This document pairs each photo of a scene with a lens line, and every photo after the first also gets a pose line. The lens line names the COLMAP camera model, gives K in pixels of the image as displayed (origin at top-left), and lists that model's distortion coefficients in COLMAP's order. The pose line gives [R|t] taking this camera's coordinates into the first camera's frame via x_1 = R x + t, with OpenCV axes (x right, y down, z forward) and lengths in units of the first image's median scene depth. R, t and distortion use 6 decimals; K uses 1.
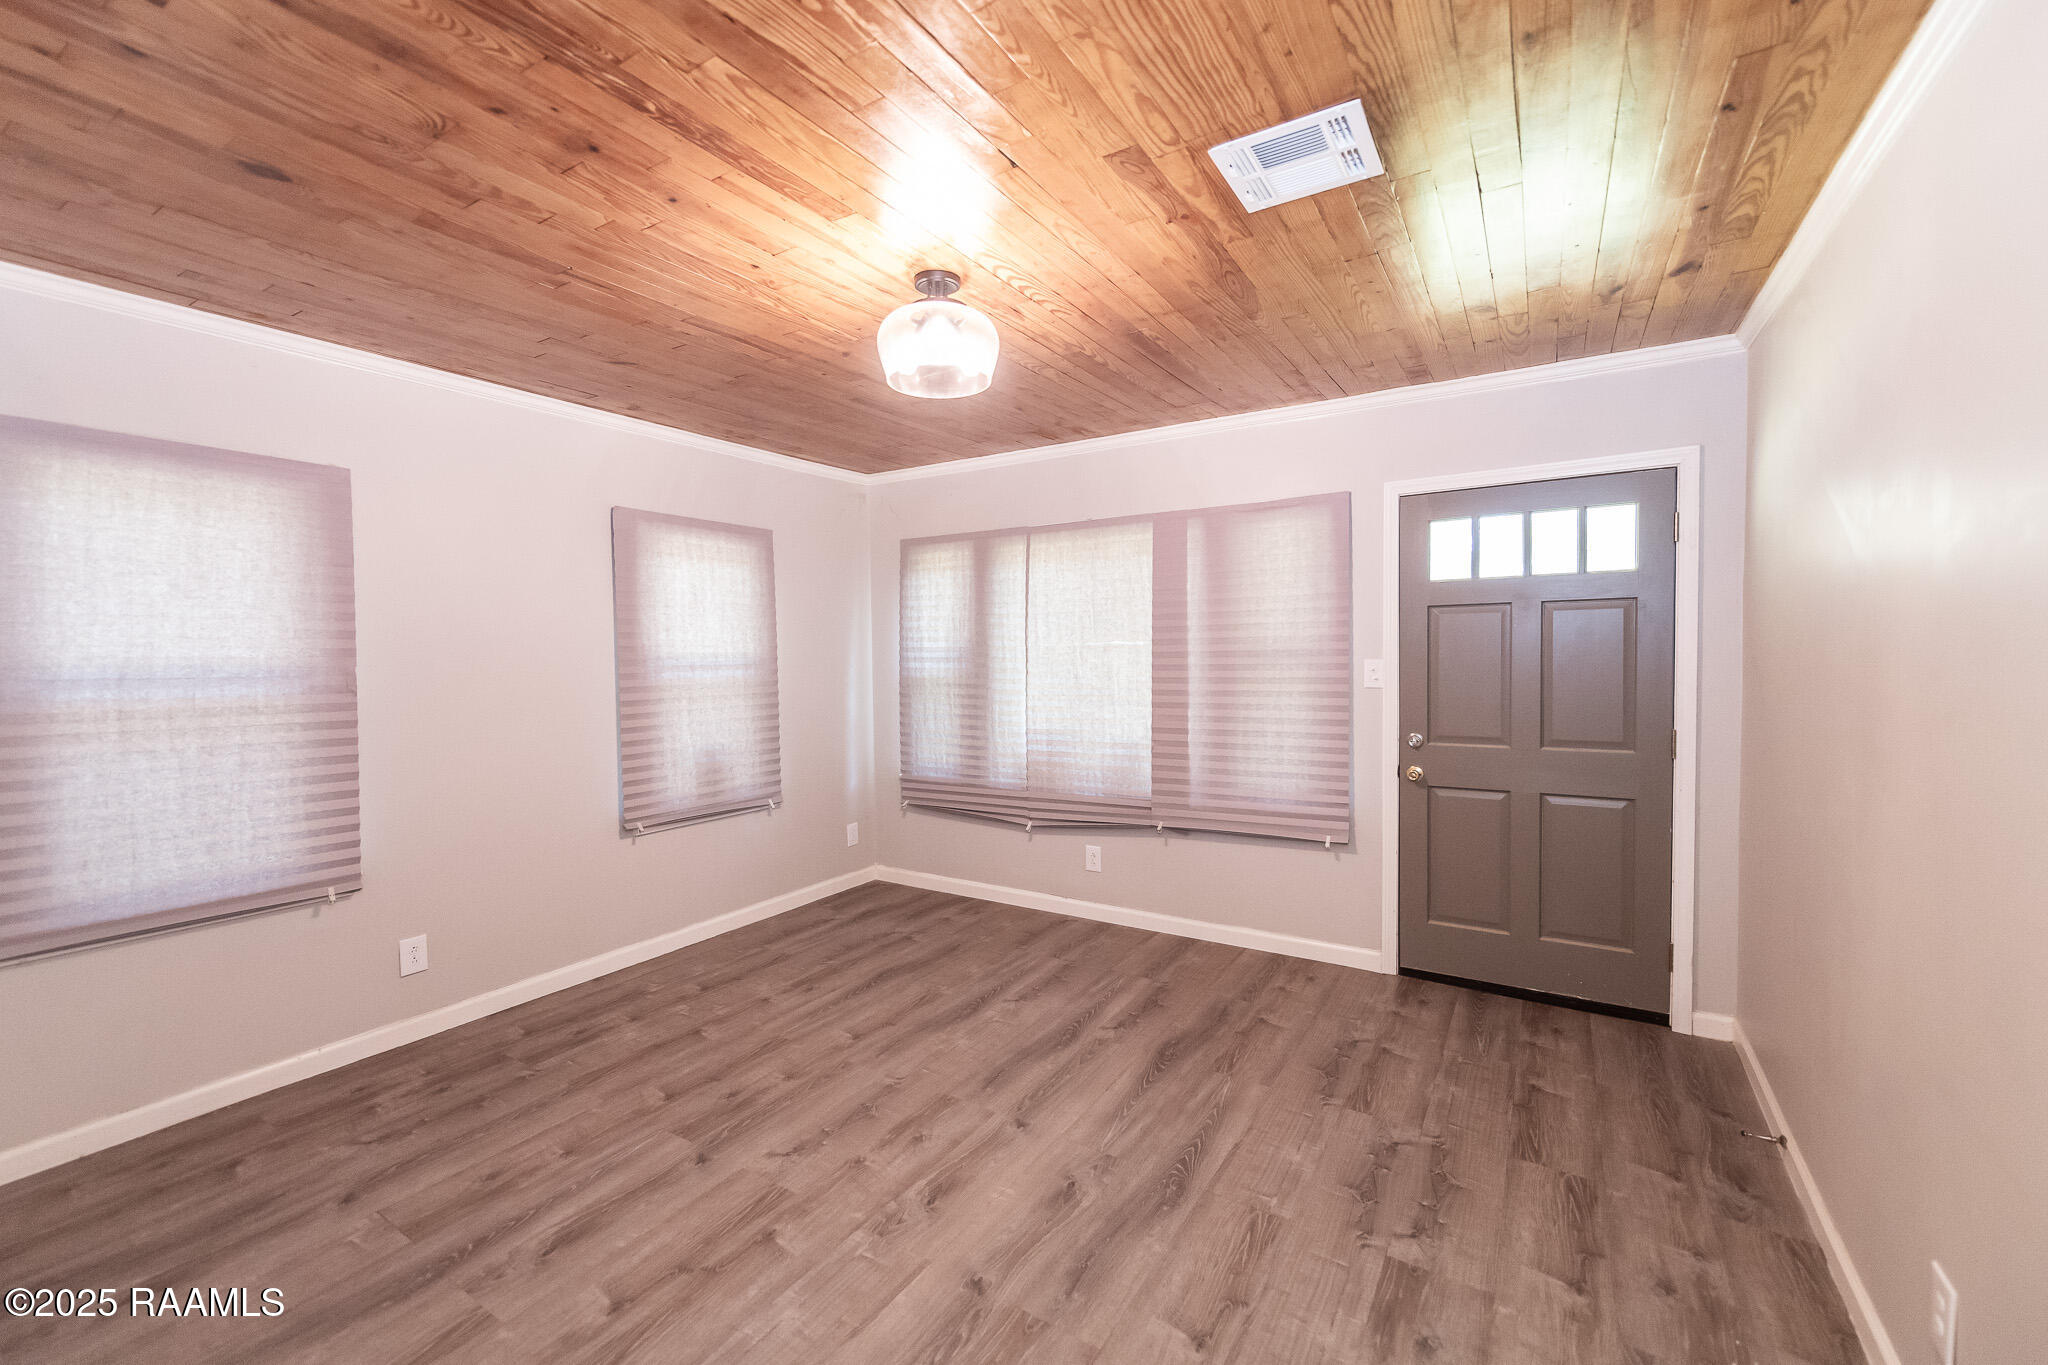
lens RADIAL K [[848.7, 0, 1024.0], [0, 848.7, 682.5], [0, 0, 1]] dist [0.018831, -0.009280]
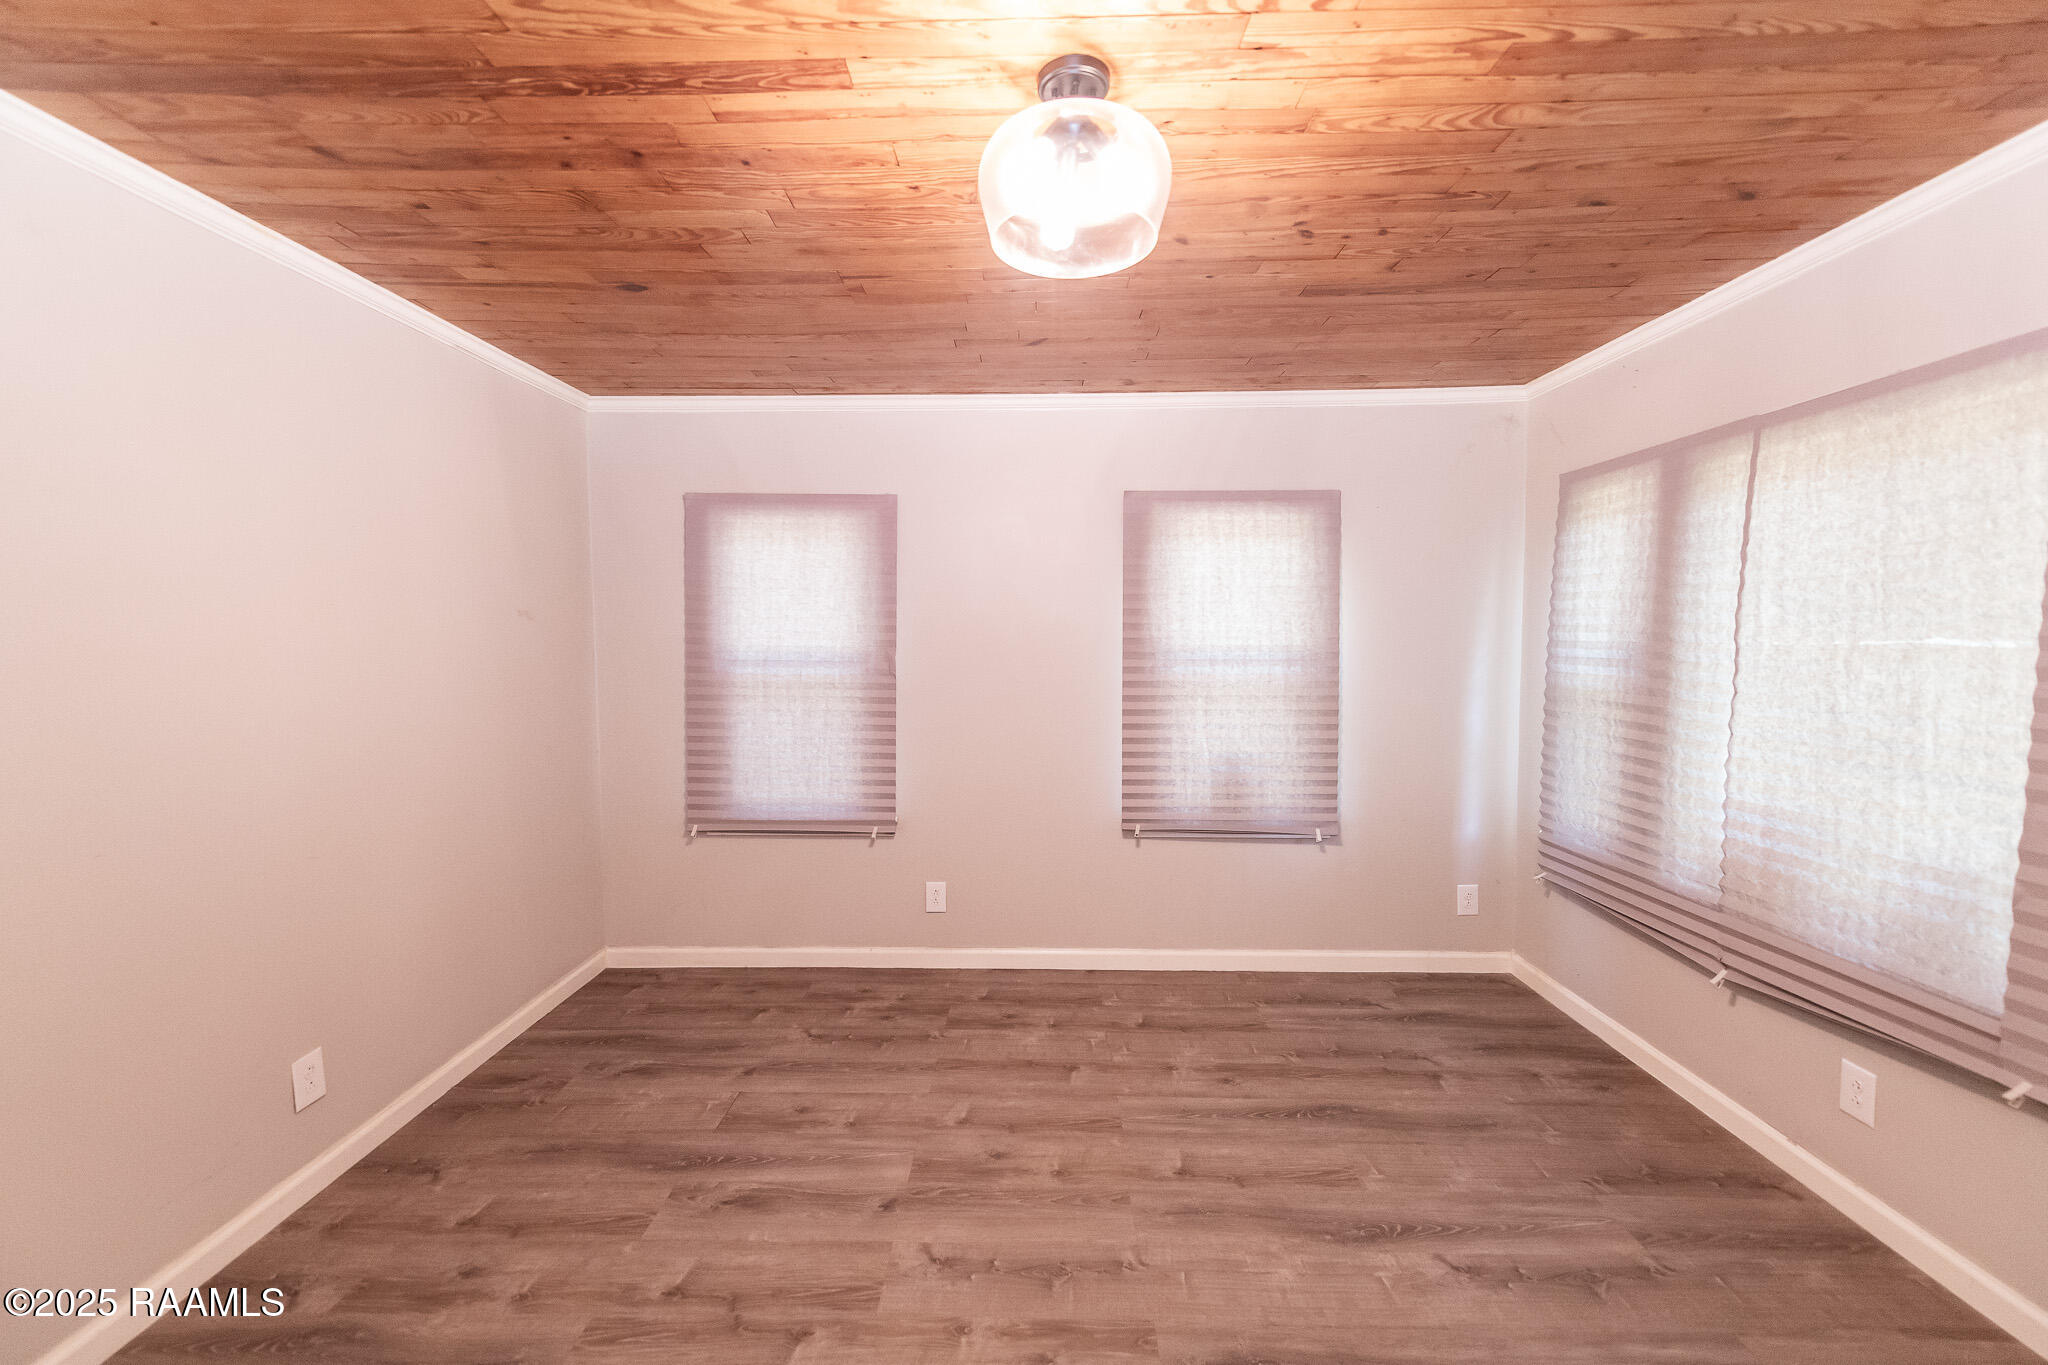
lens RADIAL K [[848.7, 0, 1024.0], [0, 848.7, 682.5], [0, 0, 1]] dist [0.018831, -0.009280]
pose [[0.506214, 0.060184, -0.860305, 0.287897], [-0.035409, 0.998171, 0.048994, -0.034873], [0.861680, 0.005661, 0.507420, 0.413606]]
